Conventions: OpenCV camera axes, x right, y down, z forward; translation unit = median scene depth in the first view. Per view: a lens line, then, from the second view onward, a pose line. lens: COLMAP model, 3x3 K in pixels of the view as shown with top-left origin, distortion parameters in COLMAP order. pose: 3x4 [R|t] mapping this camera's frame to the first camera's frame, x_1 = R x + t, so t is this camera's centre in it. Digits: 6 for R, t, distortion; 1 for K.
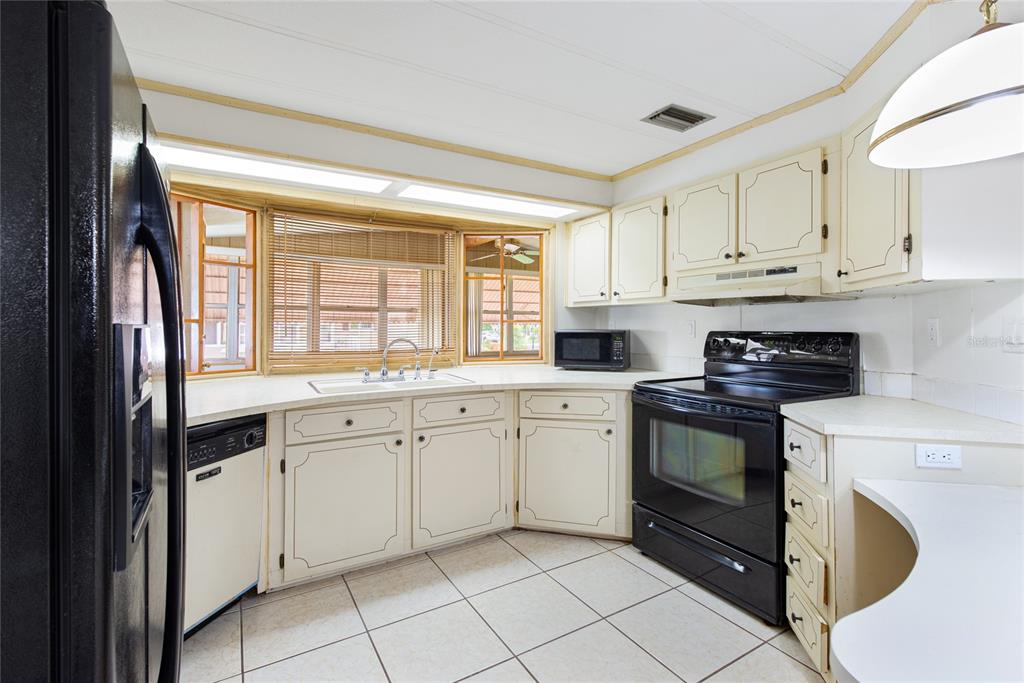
lens RADIAL K [[445.0, 0, 518.1], [0, 445.0, 325.0], [0, 0, 1]] dist [0.004870, -0.000881]
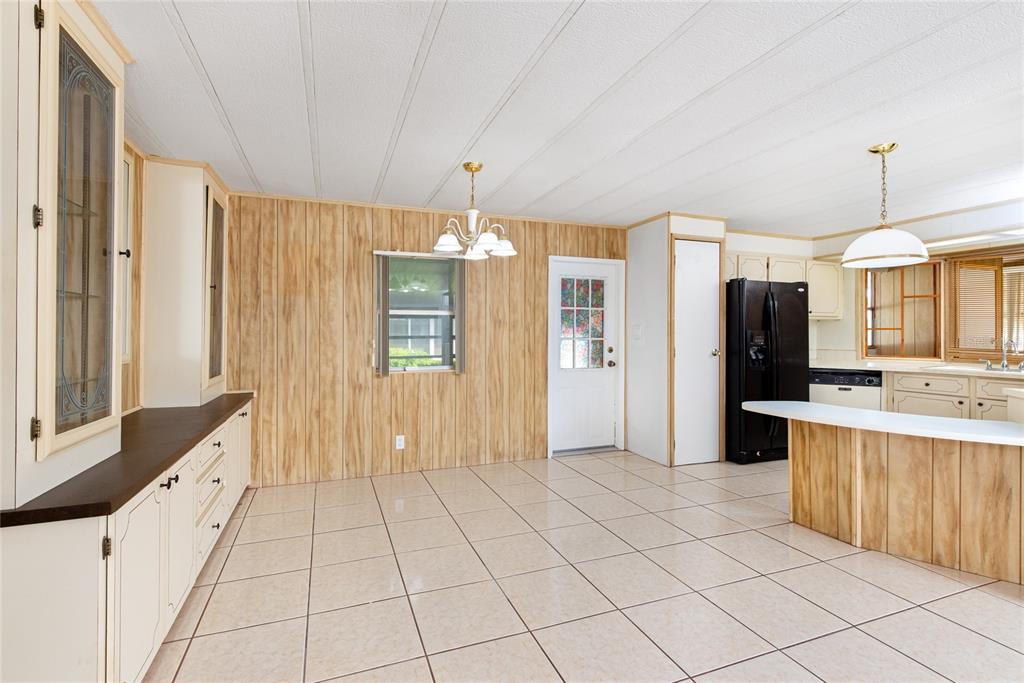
lens RADIAL K [[445.0, 0, 506.3], [0, 445.0, 335.5], [0, 0, 1]] dist [0.004870, -0.000881]
pose [[-0.208230, -0.000732, -0.978080, 1.851361], [-0.000816, 1.000000, -0.000575, 0.020440], [0.978080, 0.000679, -0.208231, -0.321914]]
